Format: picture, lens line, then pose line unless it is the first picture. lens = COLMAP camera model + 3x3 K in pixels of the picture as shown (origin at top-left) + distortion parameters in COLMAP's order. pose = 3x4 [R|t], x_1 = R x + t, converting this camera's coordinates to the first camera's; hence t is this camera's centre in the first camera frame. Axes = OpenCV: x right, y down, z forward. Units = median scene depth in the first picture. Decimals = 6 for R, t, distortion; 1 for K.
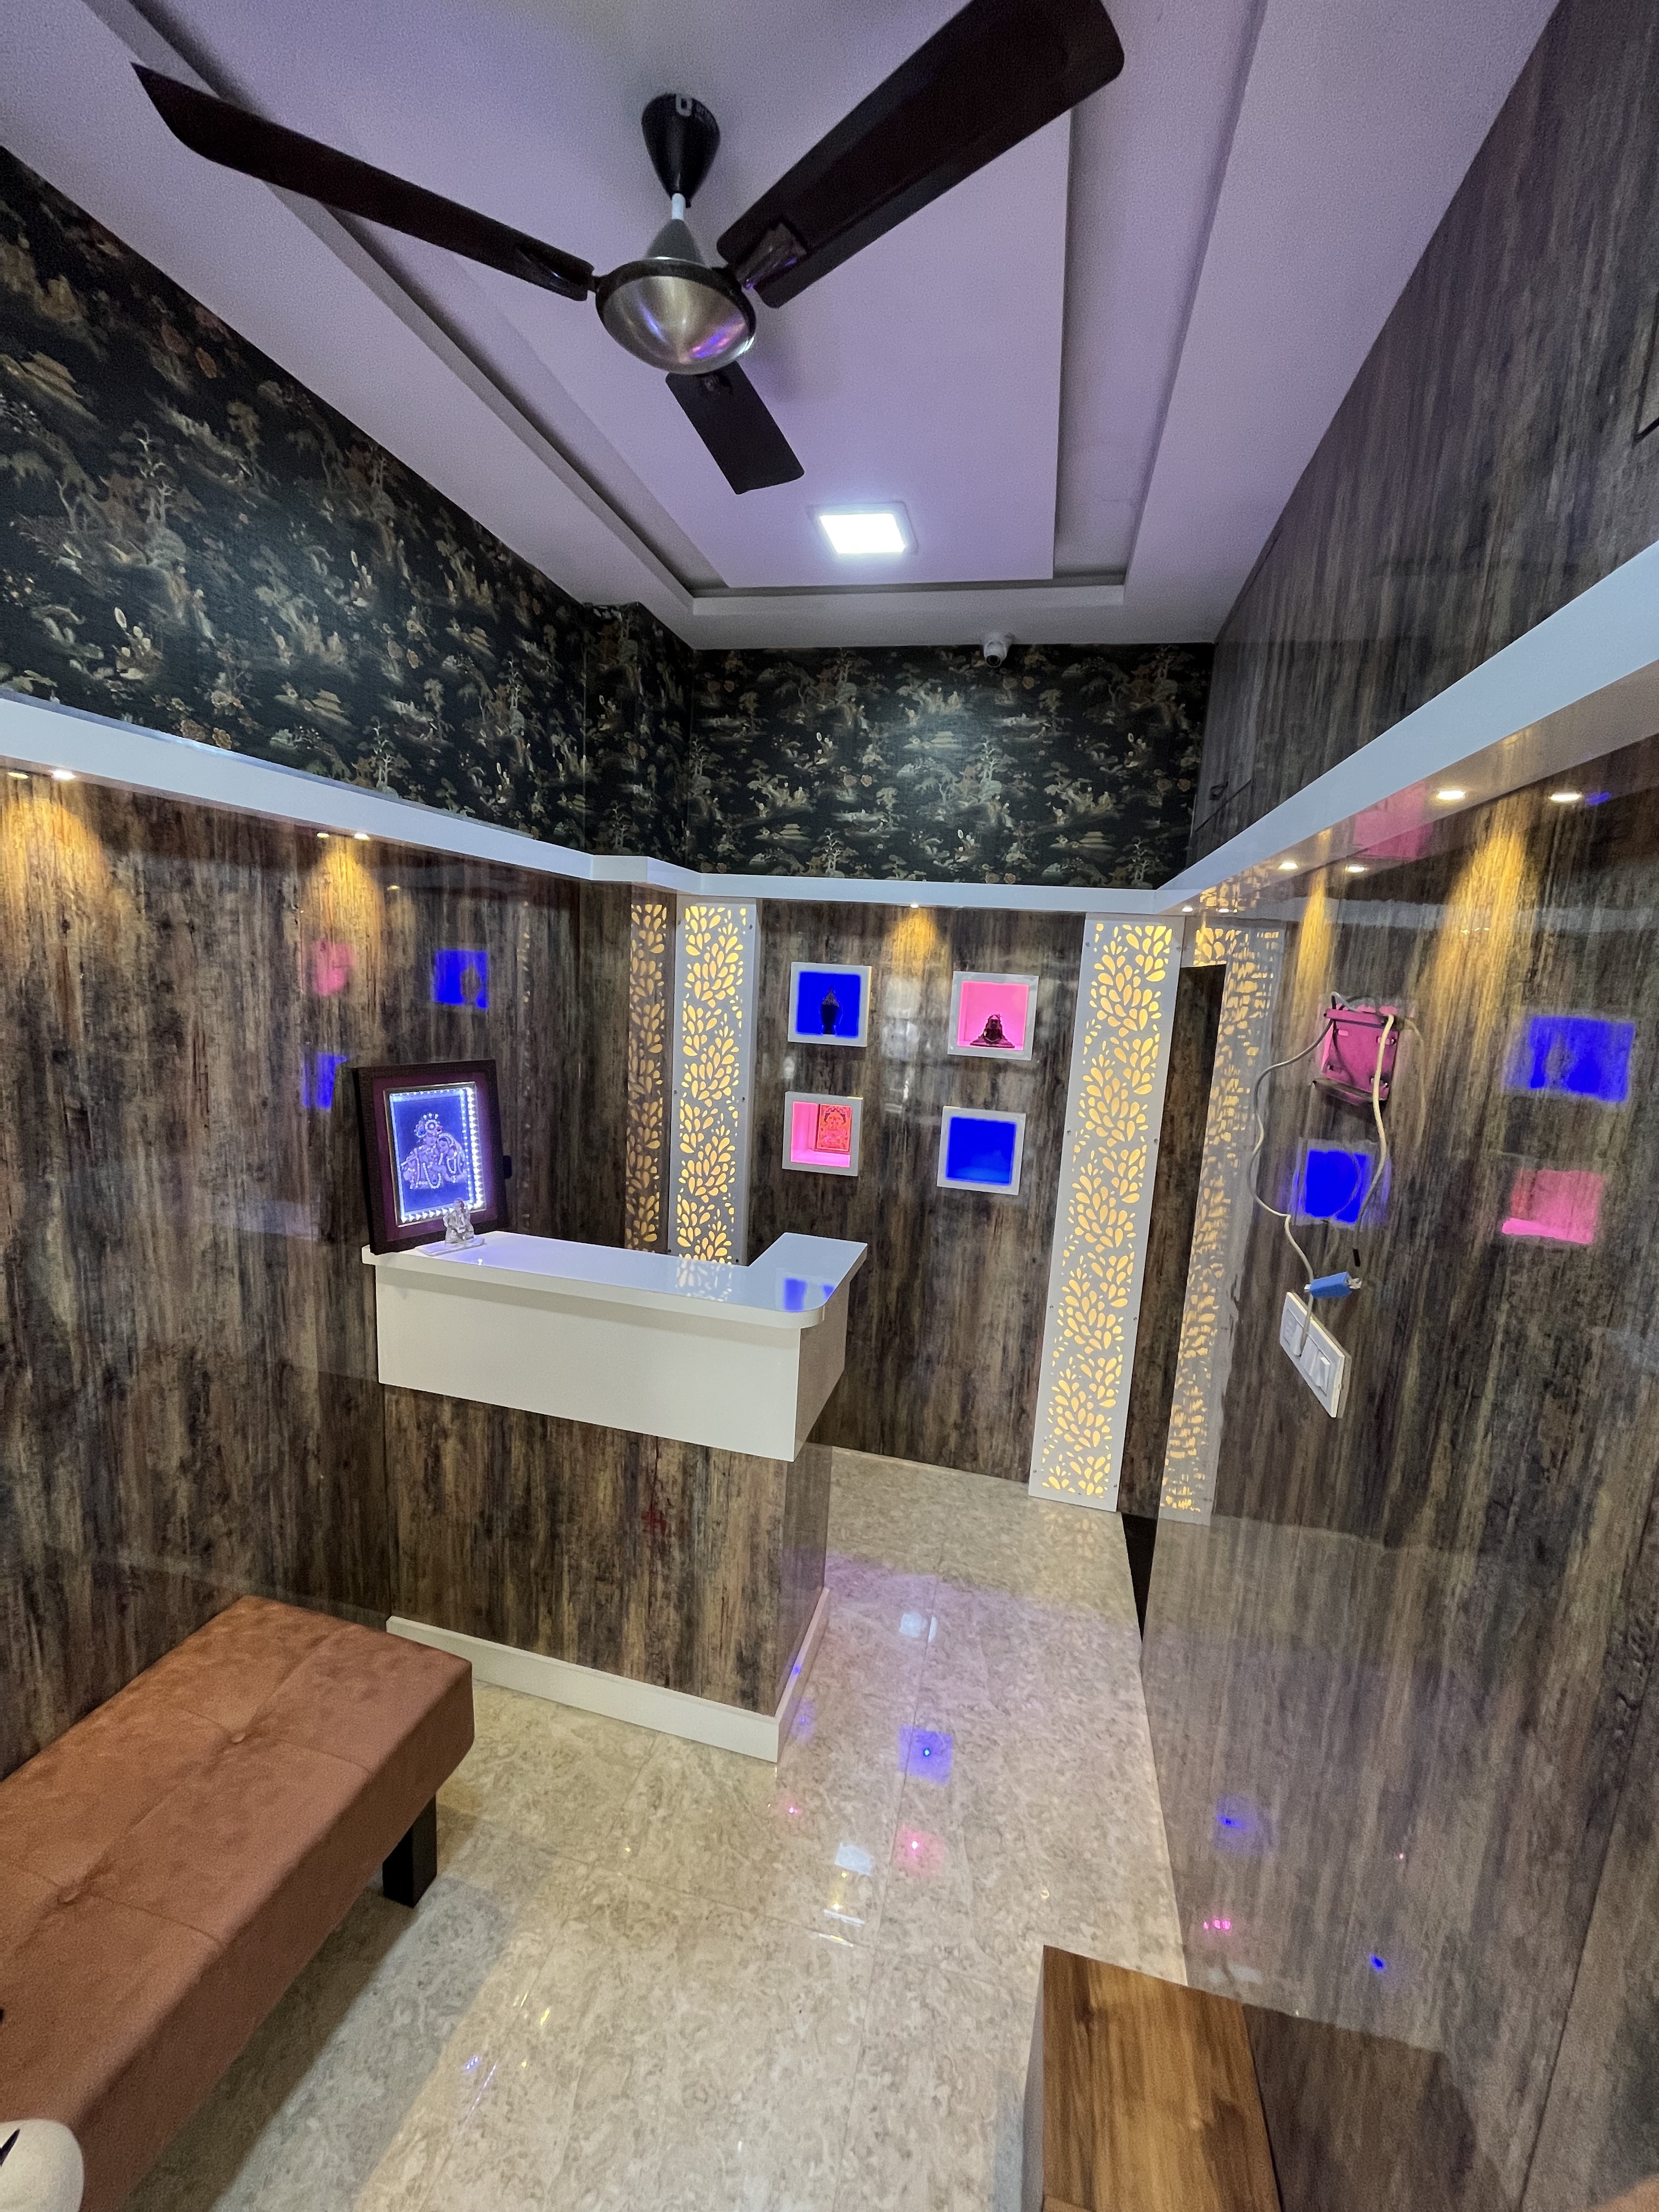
lens RADIAL K [[895.6, 0, 828.1], [0, 895.6, 1099.9], [0, 0, 1]] dist [-0.002283, -0.000191]
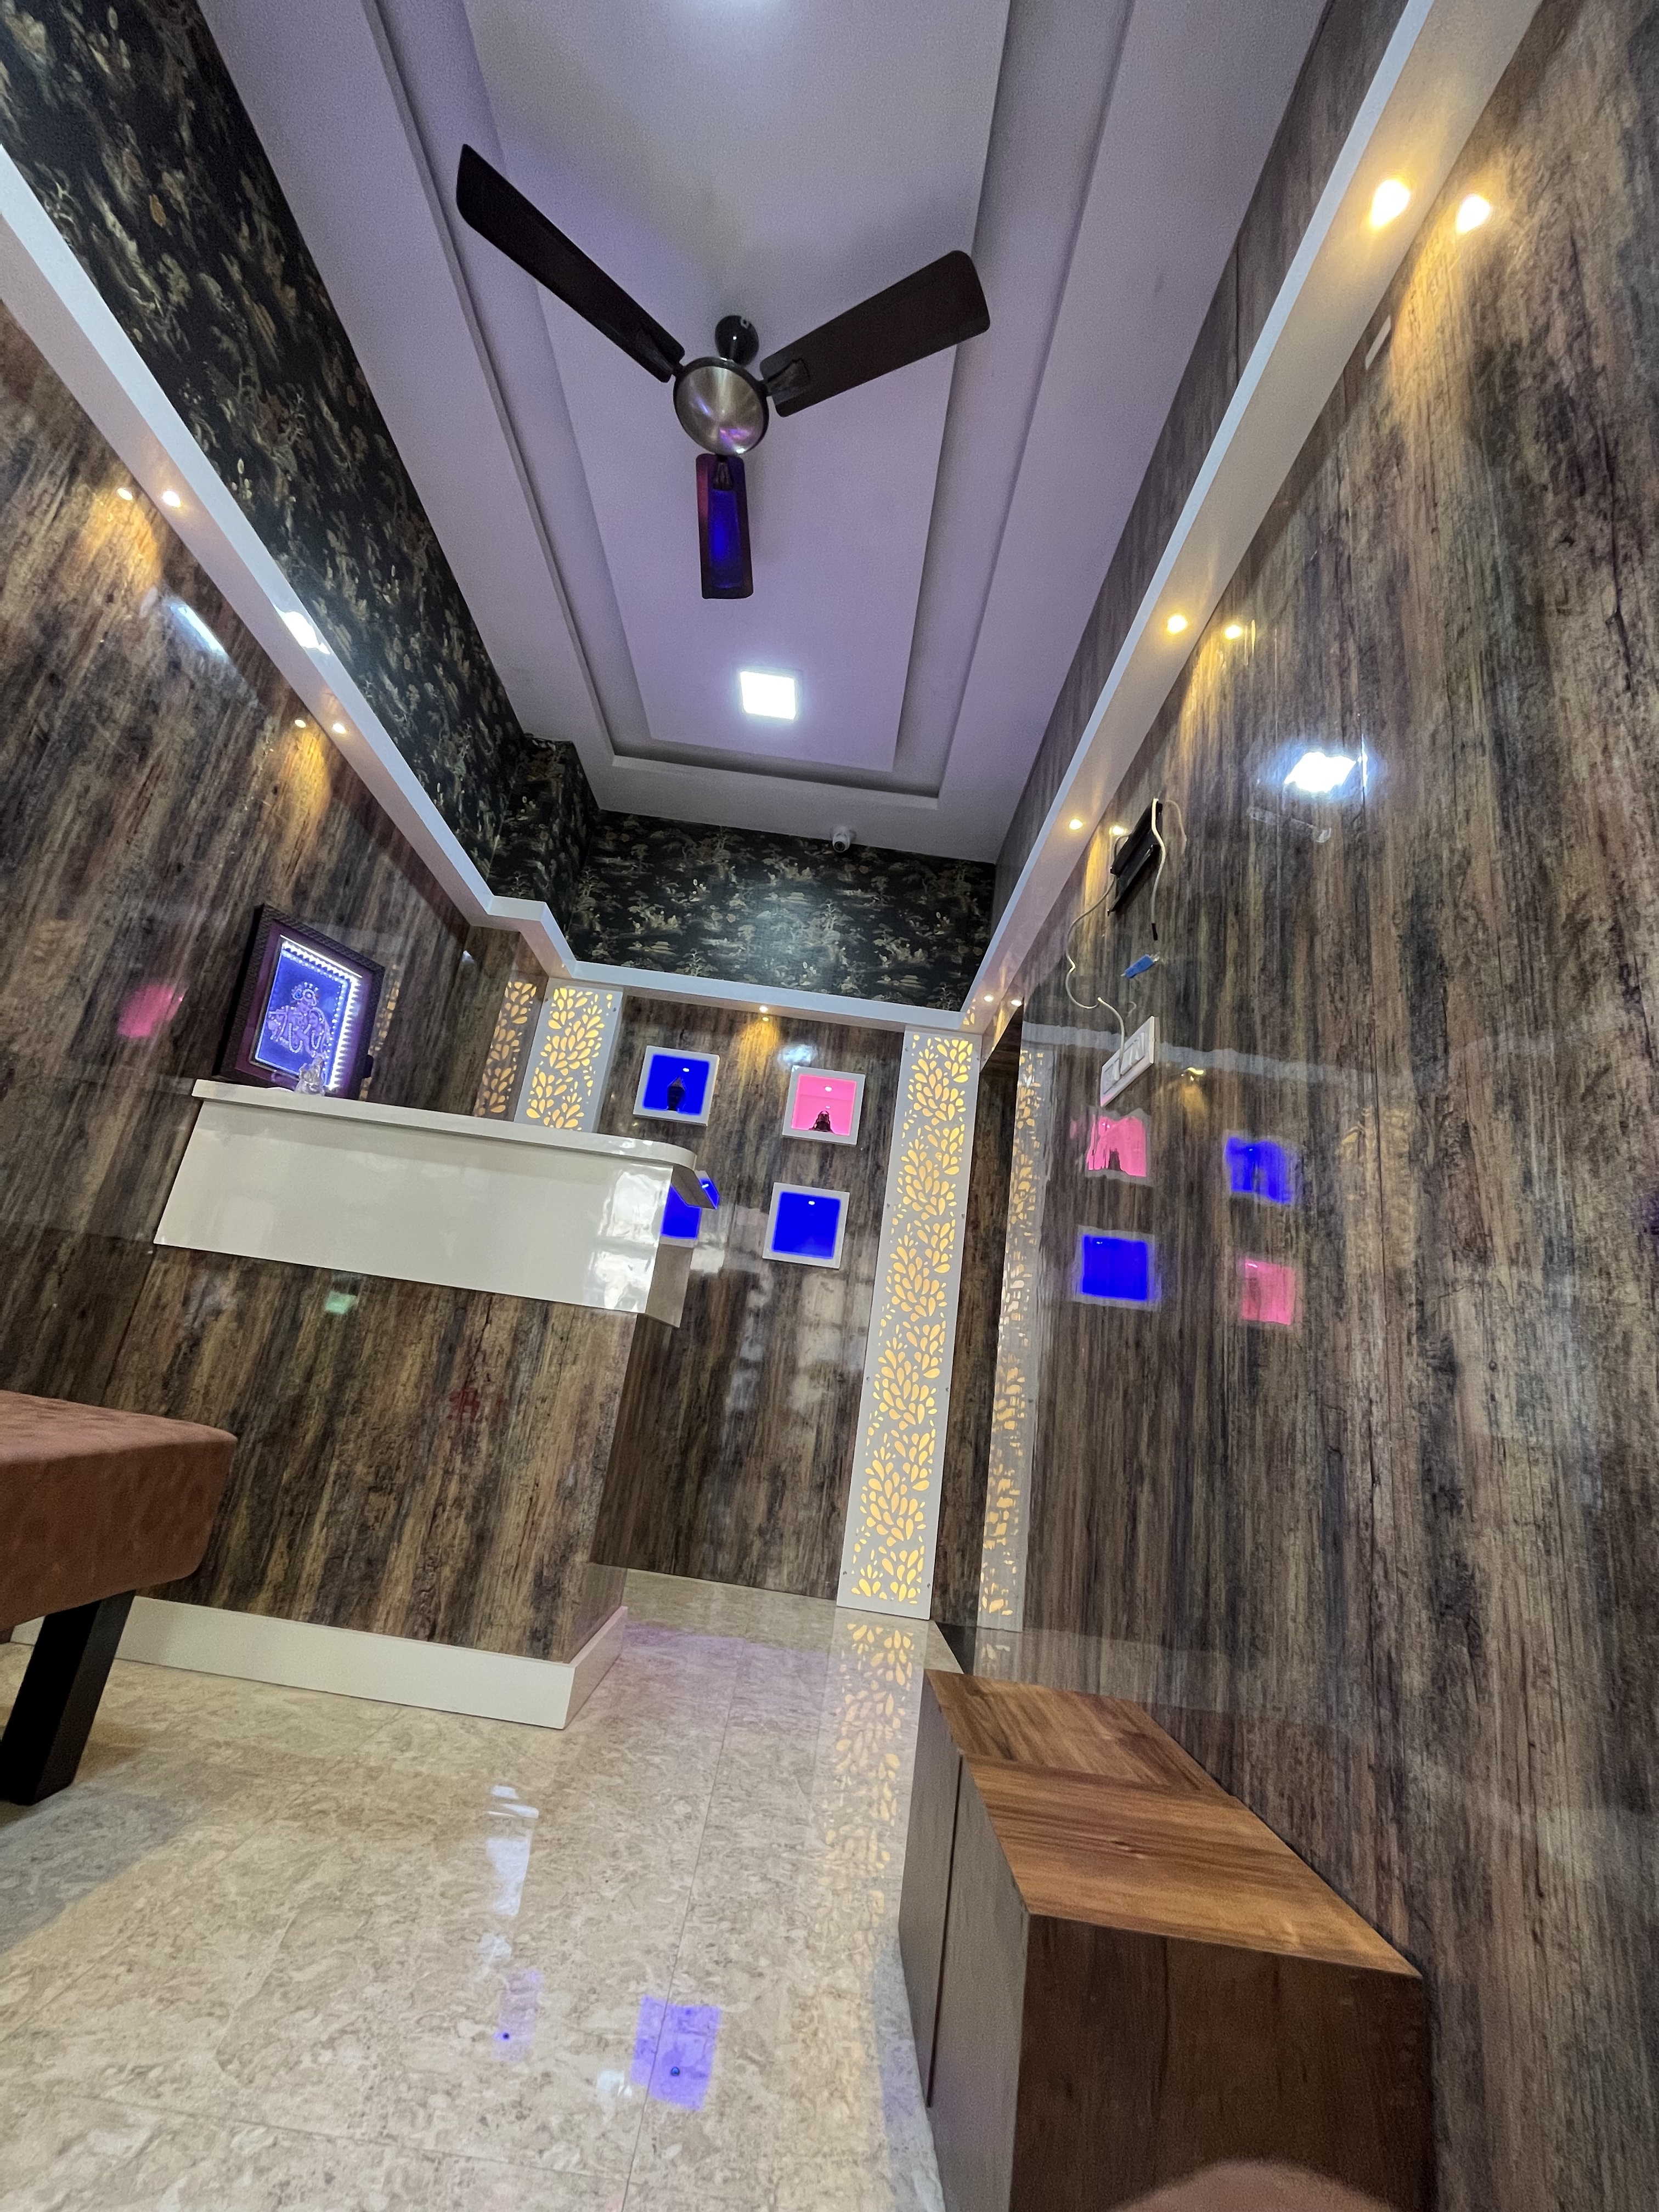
lens RADIAL K [[895.6, 0, 827.9], [0, 895.6, 1112.8], [0, 0, 1]] dist [-0.002283, -0.000191]
pose [[0.963540, 0.148829, 0.222353, -0.084955], [-0.039996, 0.901804, -0.430291, 0.553538], [-0.264559, 0.405709, 0.874877, 0.020180]]
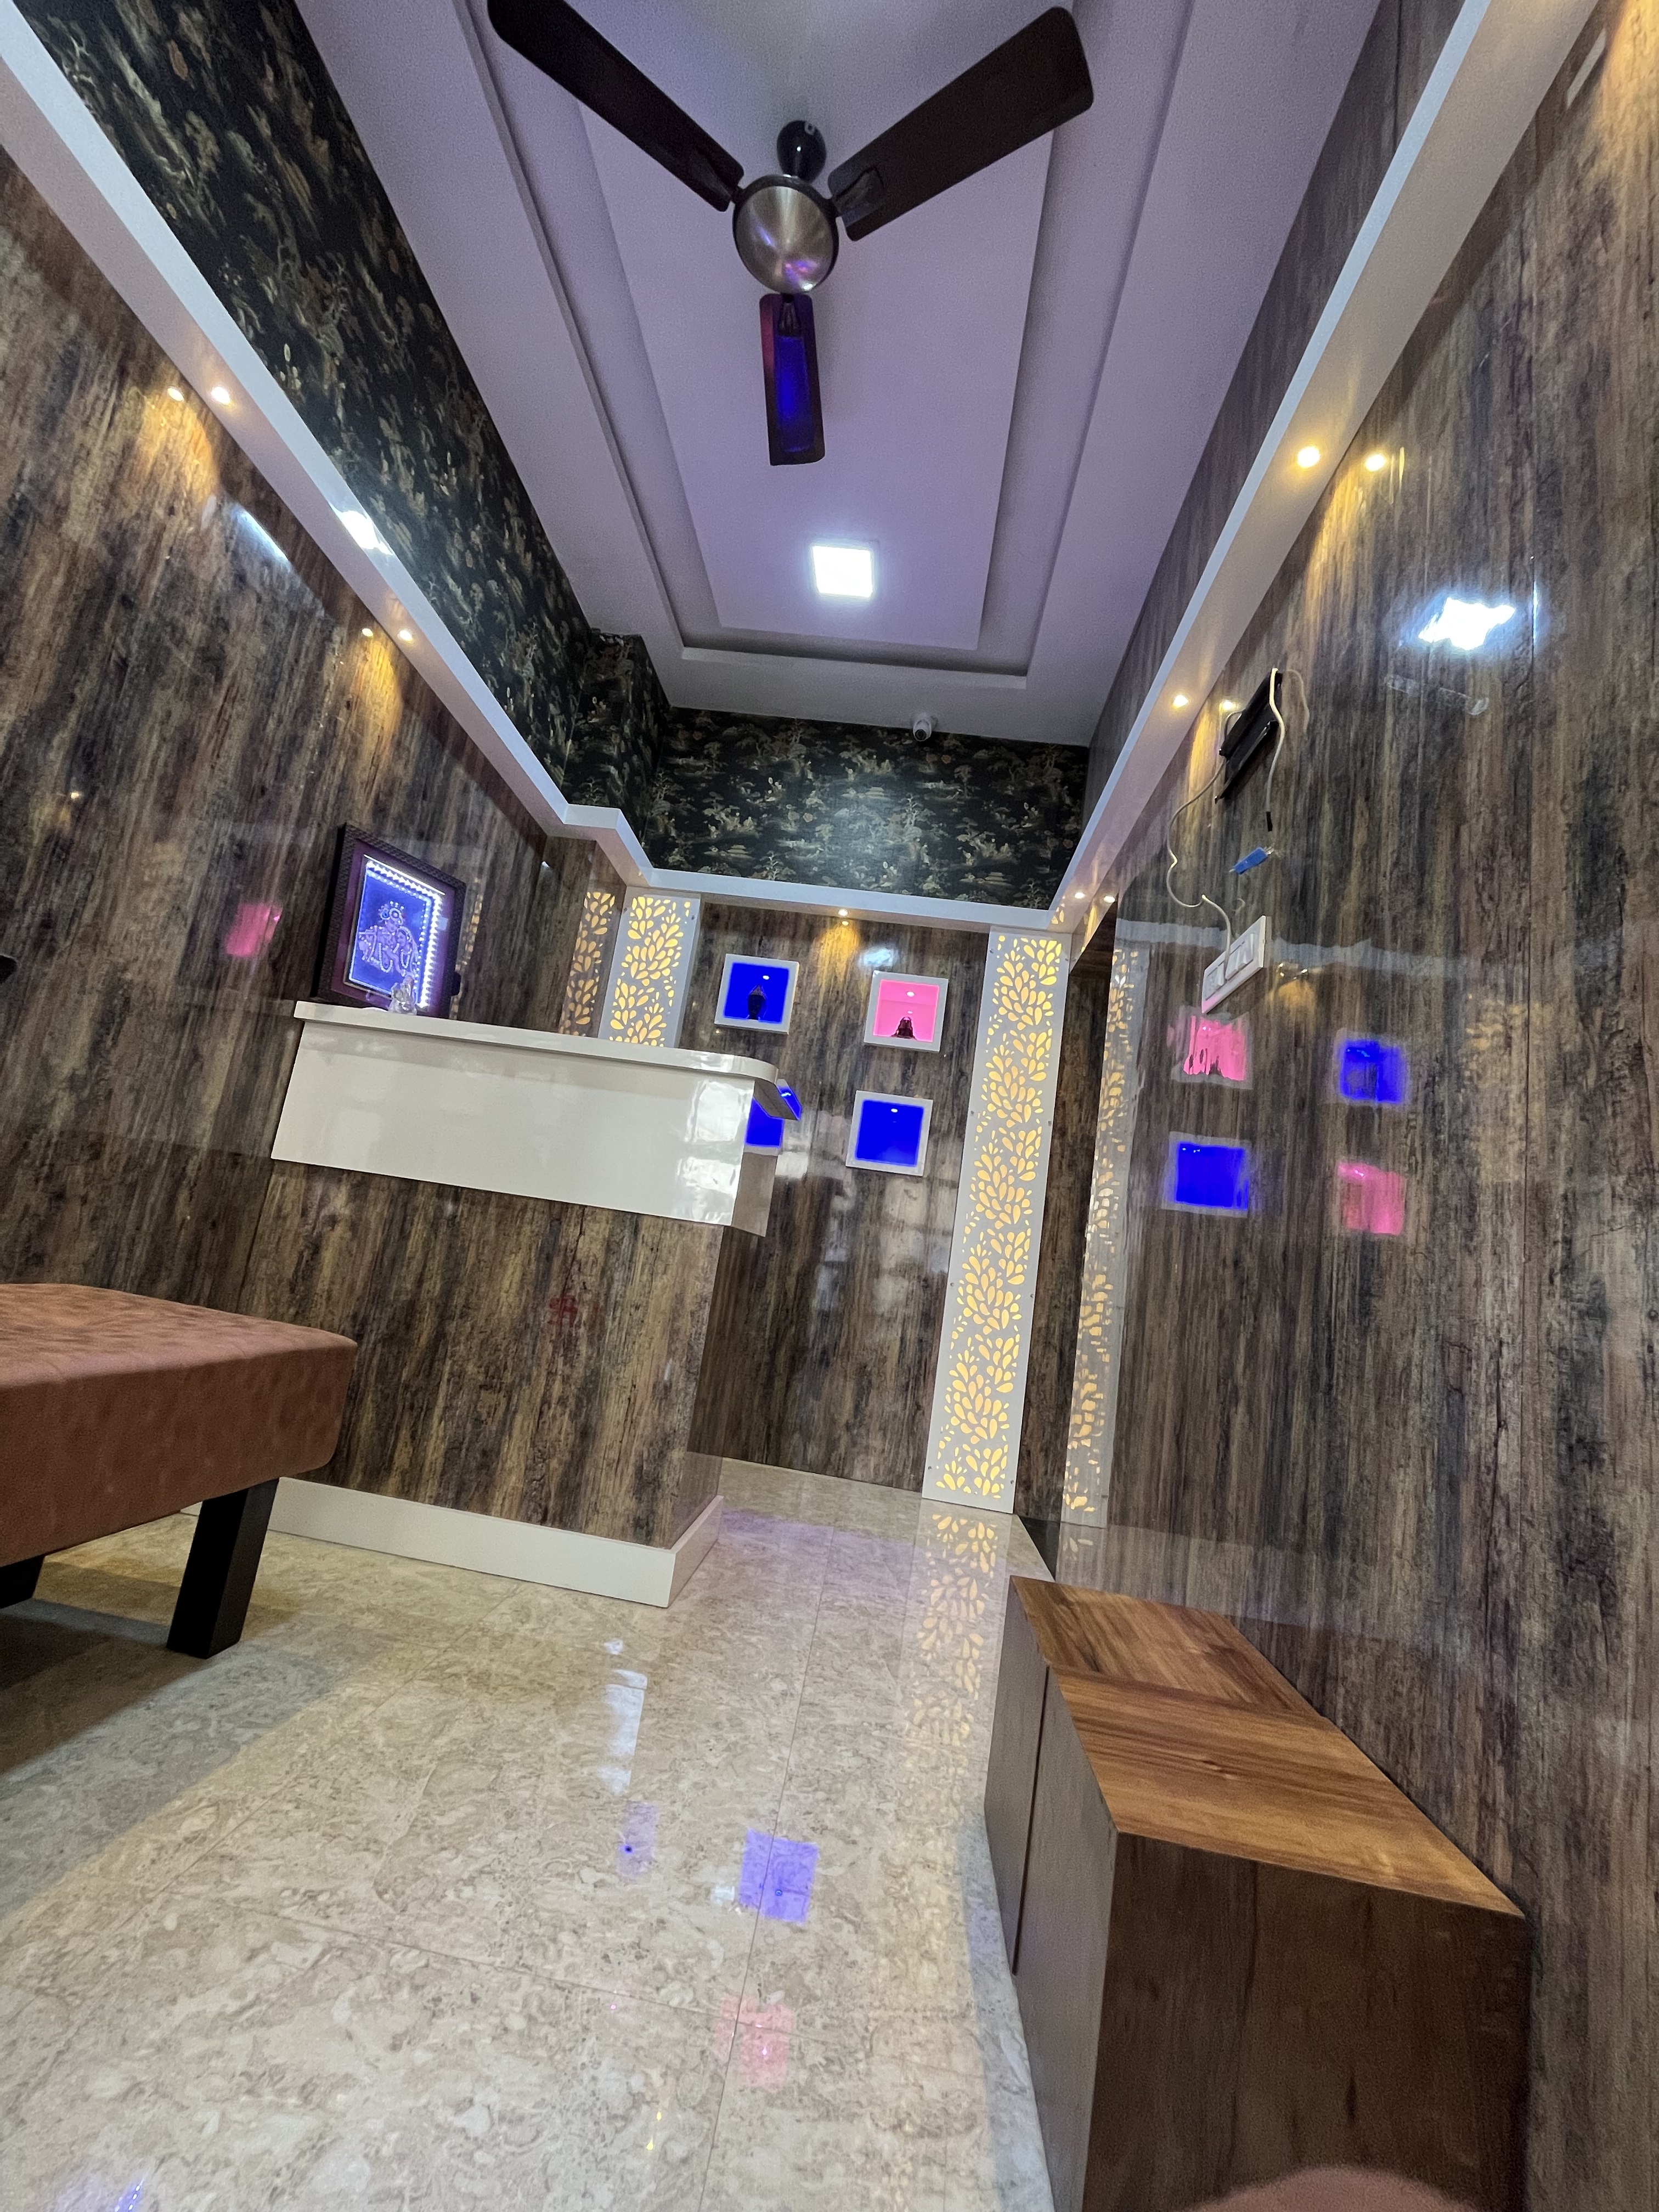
lens RADIAL K [[895.6, 0, 827.0], [0, 895.6, 1113.1], [0, 0, 1]] dist [-0.002283, -0.000191]
pose [[0.982170, 0.116431, 0.147601, -0.084436], [-0.063478, 0.944411, -0.322580, 0.536244], [-0.176954, 0.307459, 0.934963, 0.030596]]
